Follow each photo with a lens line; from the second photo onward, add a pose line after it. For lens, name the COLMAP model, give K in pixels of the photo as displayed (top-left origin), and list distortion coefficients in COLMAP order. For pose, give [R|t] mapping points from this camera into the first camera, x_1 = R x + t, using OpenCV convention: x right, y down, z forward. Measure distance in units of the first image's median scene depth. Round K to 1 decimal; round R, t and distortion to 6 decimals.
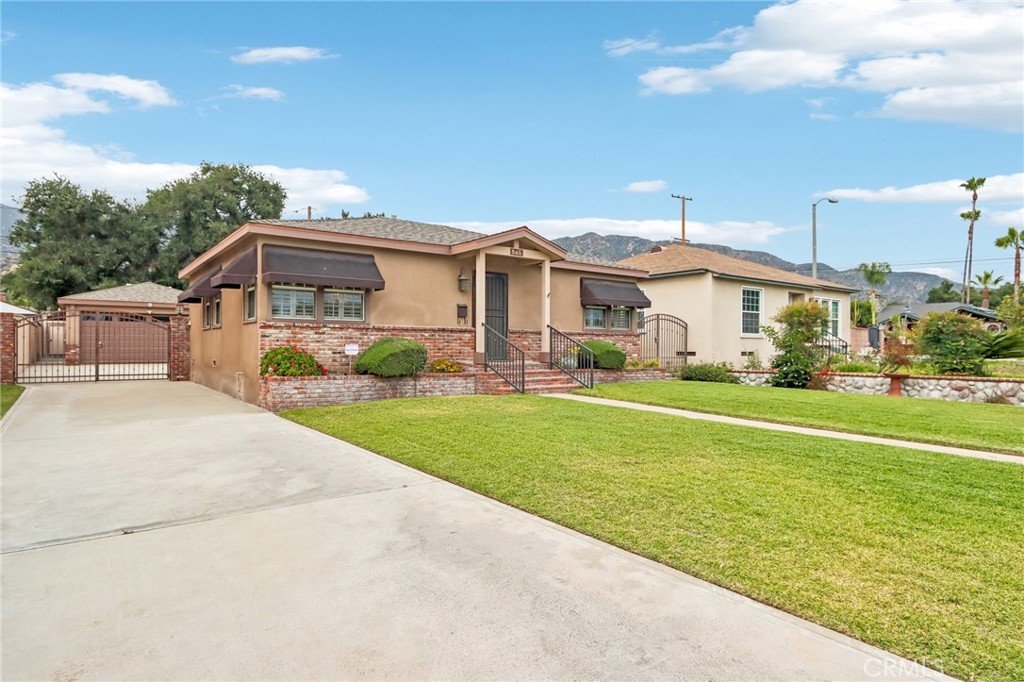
lens RADIAL K [[557.2, 0, 512.0], [0, 557.2, 341.0], [0, 0, 1]] dist [0.000253, 0.000162]
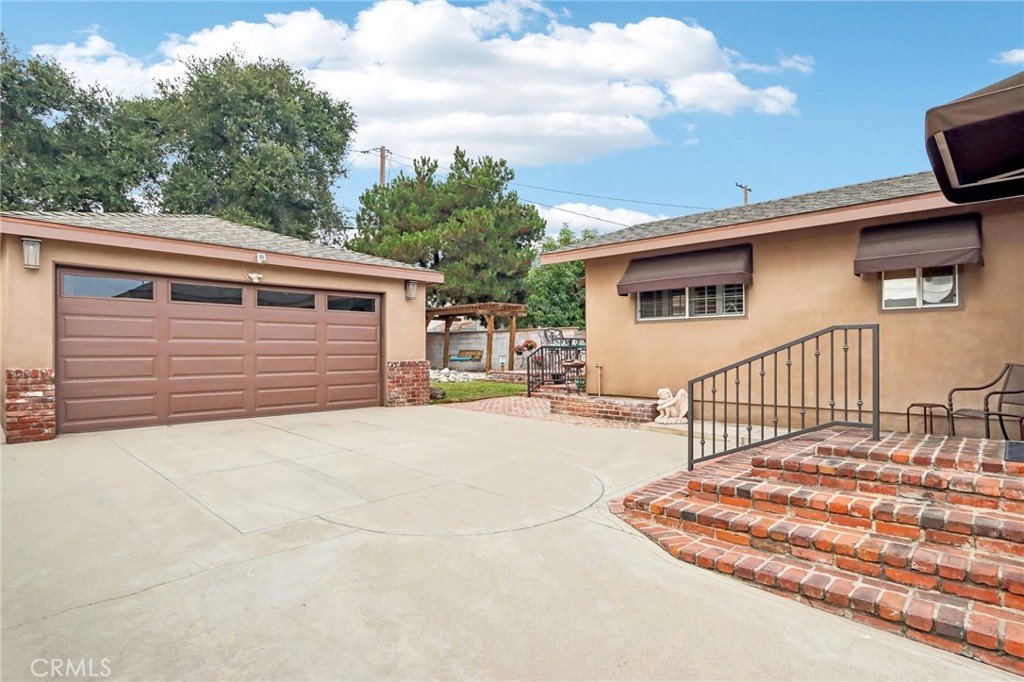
lens RADIAL K [[525.0, 0, 507.5], [0, 525.0, 348.2], [0, 0, 1]] dist [-0.004134, -0.001131]
pose [[0.989438, 0.003036, 0.144924, -0.379781], [-0.003037, 0.999995, -0.000213, -0.004552], [-0.144924, -0.000230, 0.989443, 0.451469]]
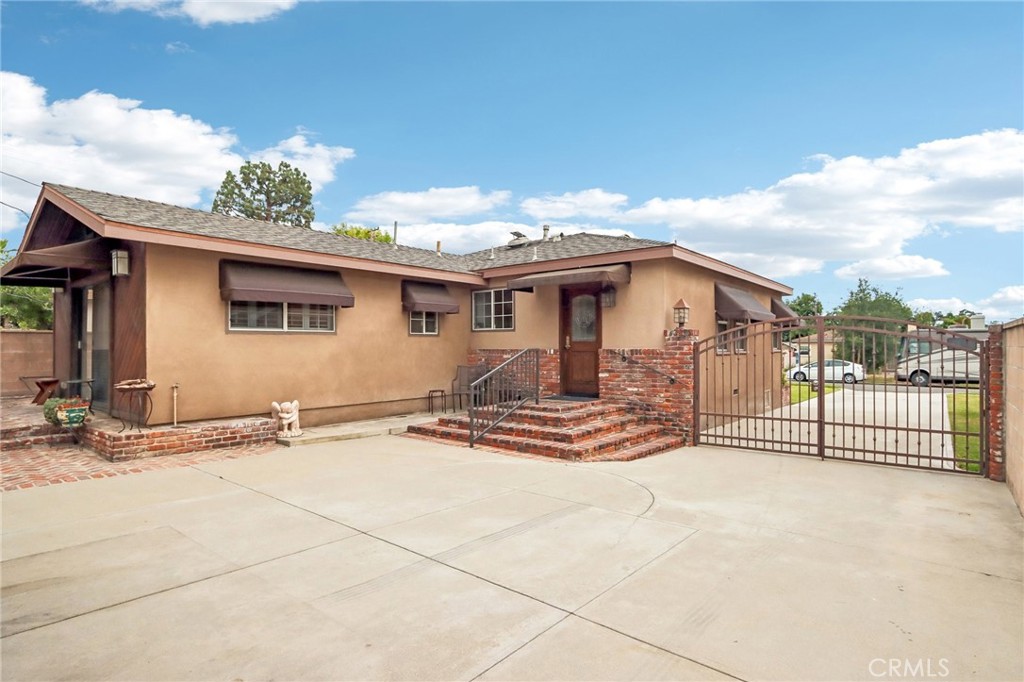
lens RADIAL K [[525.0, 0, 507.5], [0, 525.0, 348.2], [0, 0, 1]] dist [-0.004134, -0.001131]
pose [[-0.205876, 0.003988, 0.978570, -0.655933], [-0.001268, 0.999990, -0.004342, -0.014304], [-0.978577, -0.002135, -0.205869, 0.786285]]
